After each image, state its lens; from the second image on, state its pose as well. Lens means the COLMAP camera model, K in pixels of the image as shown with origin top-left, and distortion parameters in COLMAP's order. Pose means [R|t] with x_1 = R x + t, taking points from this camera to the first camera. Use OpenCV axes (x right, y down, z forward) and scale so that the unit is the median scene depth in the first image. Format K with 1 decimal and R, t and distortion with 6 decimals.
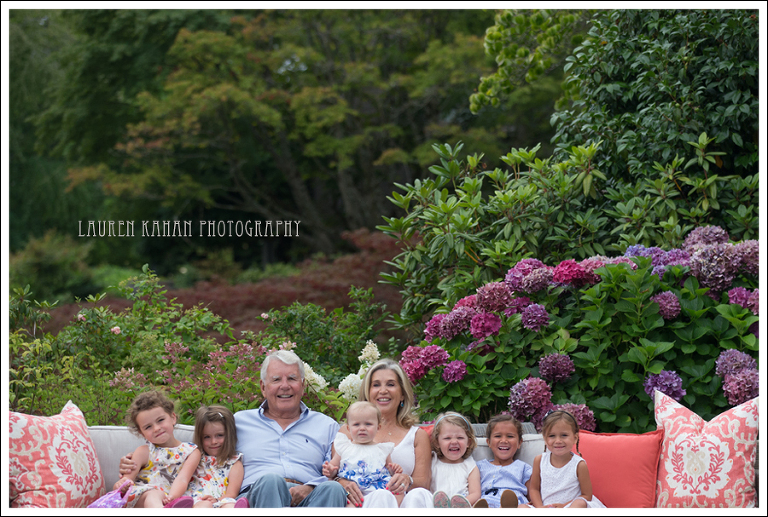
lens RADIAL K [[2939.7, 0, 386.9], [0, 2939.7, 262.1], [0, 0, 1]] dist [1.902216, 0.000000]
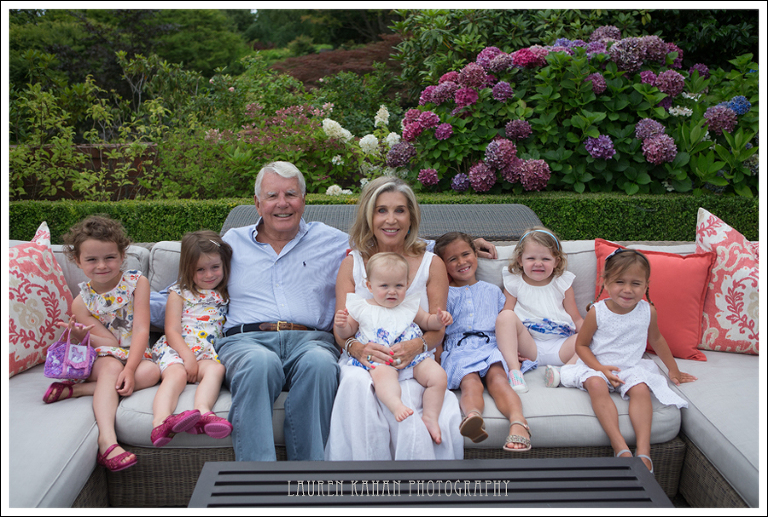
lens RADIAL K [[717.1, 0, 385.5], [0, 717.1, 259.2], [0, 0, 1]] dist [-0.053439, 0.000000]
pose [[0.999975, 0.004265, -0.005576, -0.002318], [-0.002462, 0.956936, 0.290288, -0.003128], [0.006574, -0.290268, 0.956923, 0.658423]]
